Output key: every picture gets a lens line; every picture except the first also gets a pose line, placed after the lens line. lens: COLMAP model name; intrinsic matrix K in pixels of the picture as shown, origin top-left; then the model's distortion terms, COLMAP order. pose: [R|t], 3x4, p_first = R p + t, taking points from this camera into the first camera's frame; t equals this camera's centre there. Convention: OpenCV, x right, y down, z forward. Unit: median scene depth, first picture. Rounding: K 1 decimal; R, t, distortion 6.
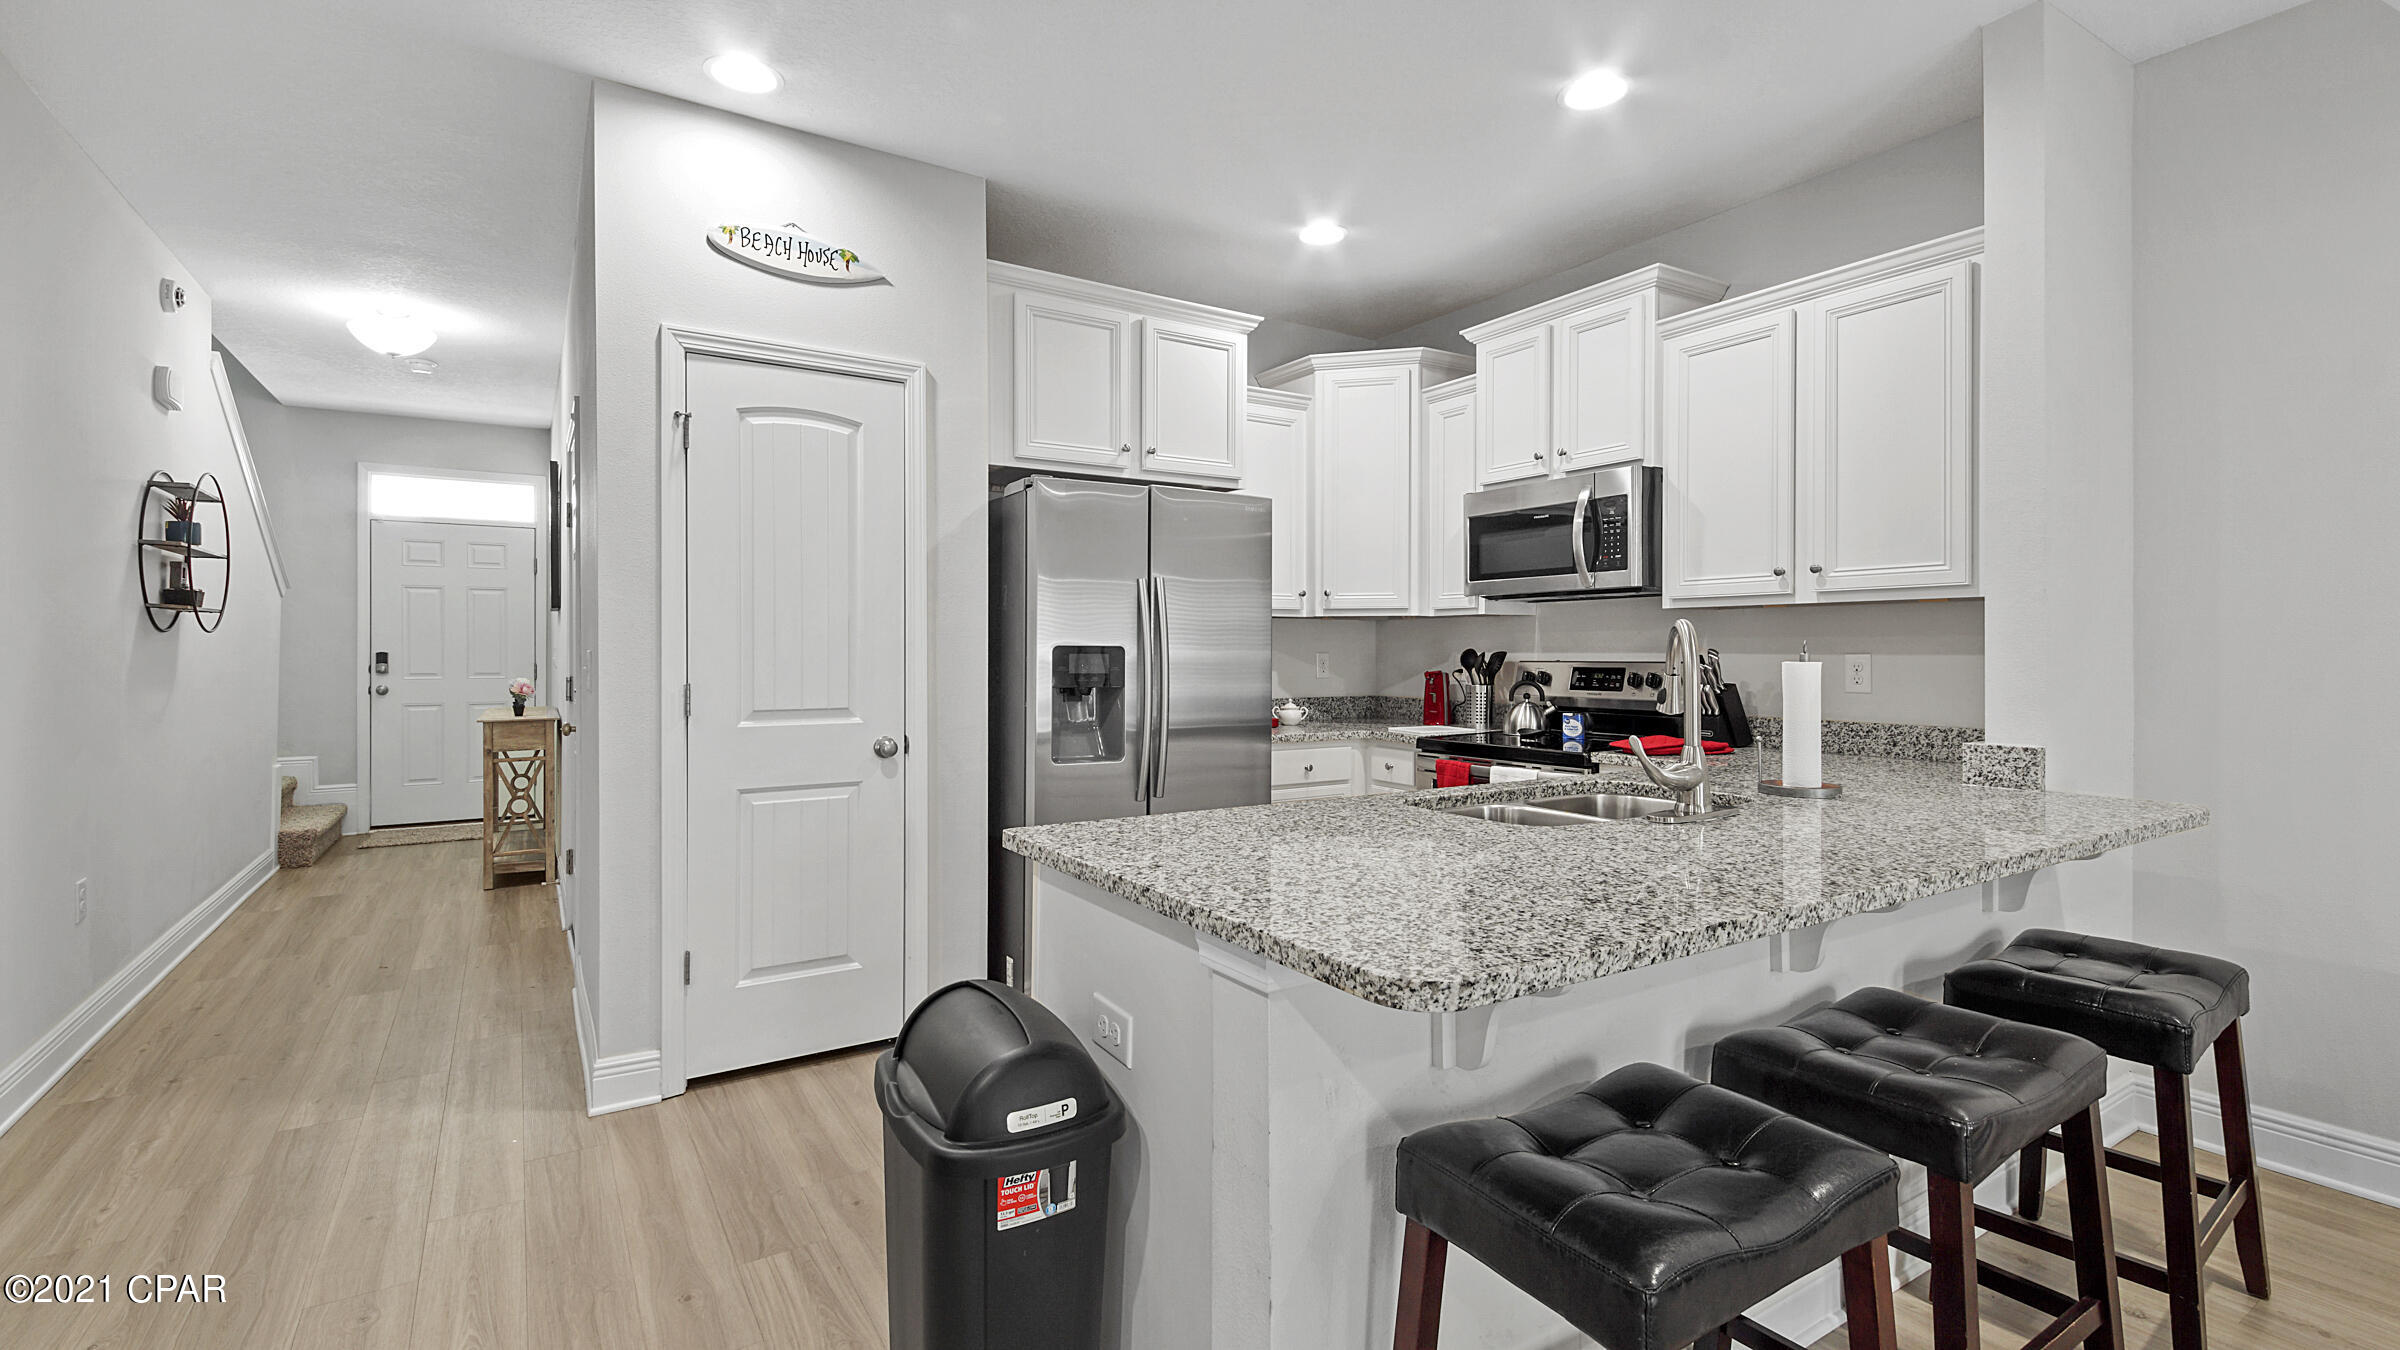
lens RADIAL K [[1082.3, 0, 1193.8], [0, 1082.3, 647.7], [0, 0, 1]] dist [0.000665, -0.000059]
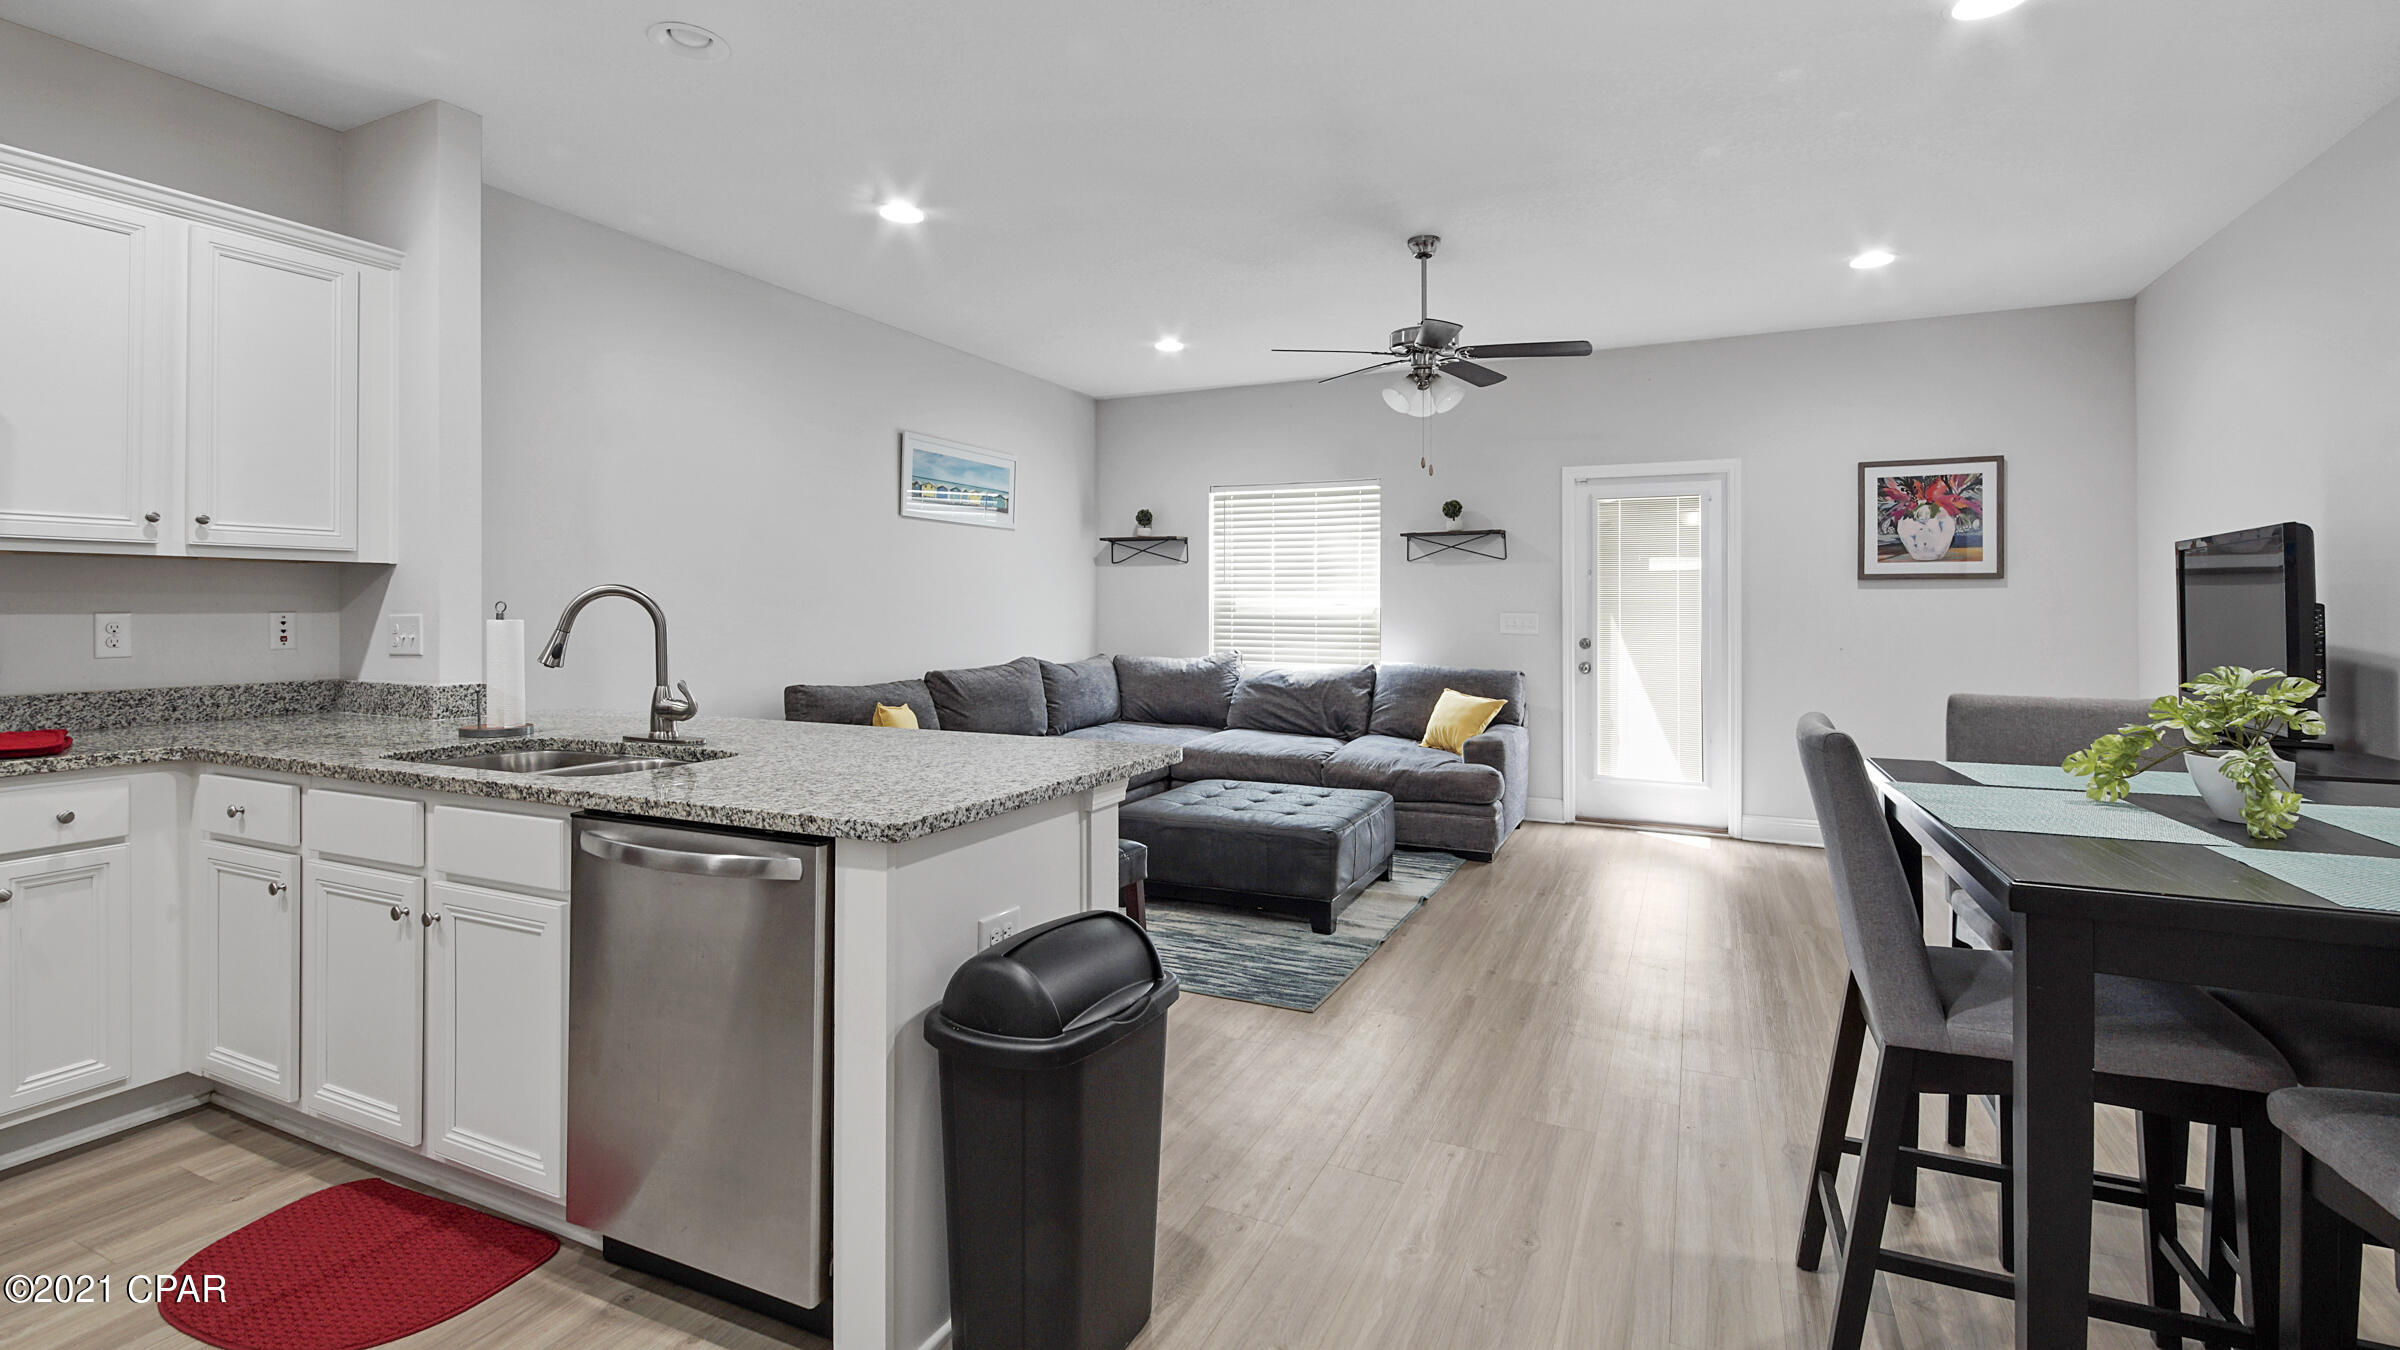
lens RADIAL K [[1058.0, 0, 1192.0], [0, 1058.0, 601.6], [0, 0, 1]] dist [0.011497, -0.000298]
pose [[-0.531605, 0.002780, 0.846988, -0.627924], [-0.003979, 0.999975, -0.005779, -0.002115], [-0.846983, -0.006443, -0.531581, 0.773656]]
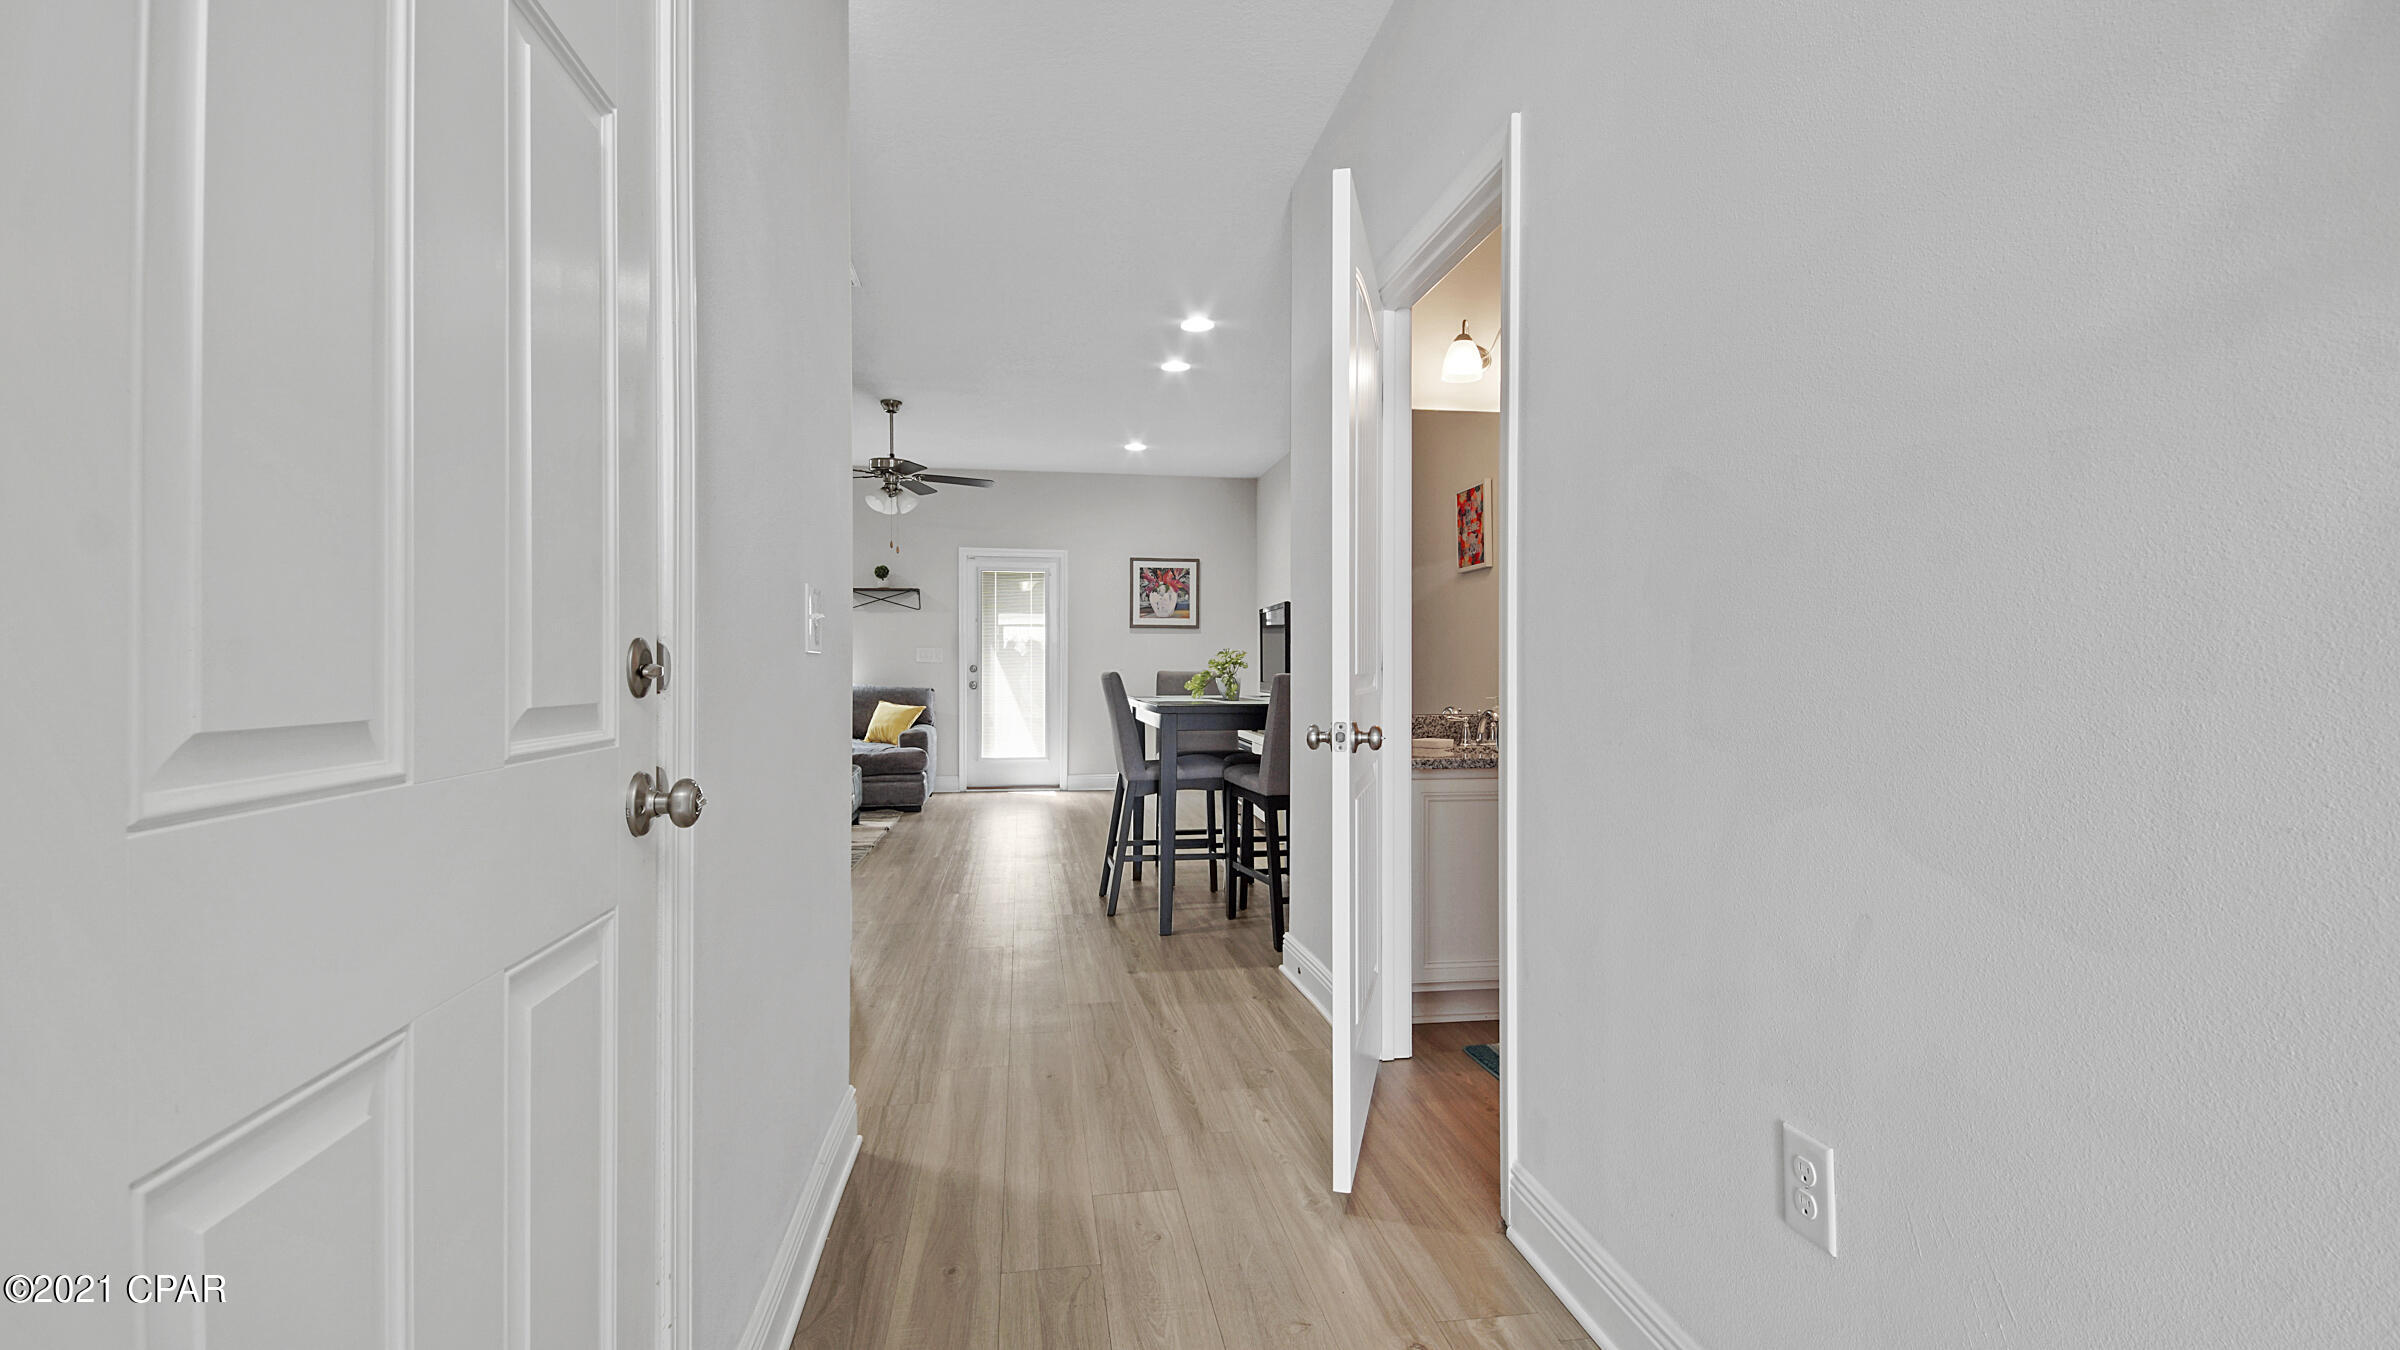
lens RADIAL K [[1043.3, 0, 1189.2], [0, 1043.3, 676.8], [0, 0, 1]] dist [0.015388, 0.000078]
pose [[-0.920577, -0.008079, 0.390478, -0.977570], [-0.003958, 0.999928, 0.011356, 0.045506], [-0.390542, 0.008908, -0.920542, 1.449422]]
